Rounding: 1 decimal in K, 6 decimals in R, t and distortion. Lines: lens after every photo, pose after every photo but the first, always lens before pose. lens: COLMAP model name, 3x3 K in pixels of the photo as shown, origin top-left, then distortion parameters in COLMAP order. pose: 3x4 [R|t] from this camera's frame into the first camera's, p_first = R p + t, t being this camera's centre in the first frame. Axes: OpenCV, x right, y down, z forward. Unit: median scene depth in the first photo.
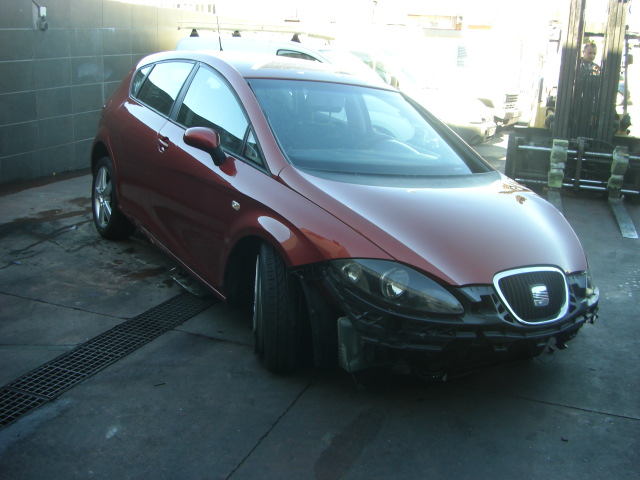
lens RADIAL K [[722.2, 0, 320.0], [0, 722.2, 240.0], [0, 0, 1]] dist [-0.163815, 0.043924]
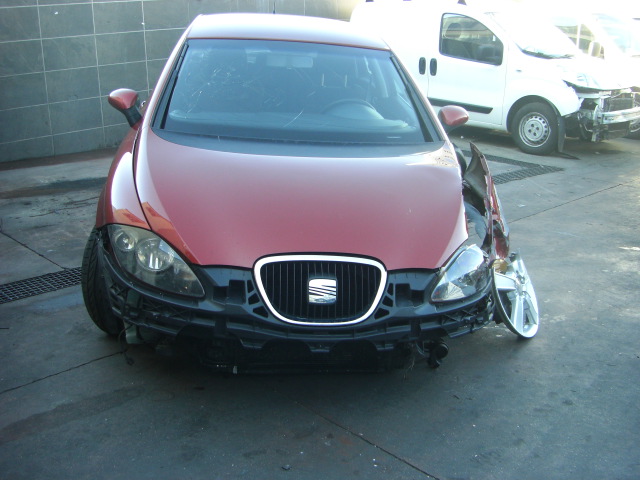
lens RADIAL K [[722.2, 0, 320.0], [0, 722.2, 240.0], [0, 0, 1]] dist [-0.163815, 0.043924]
pose [[0.893649, 0.090904, -0.439463, 0.687137], [-0.074937, 0.995747, 0.053589, -0.023947], [0.442465, -0.014958, 0.896661, 0.272262]]
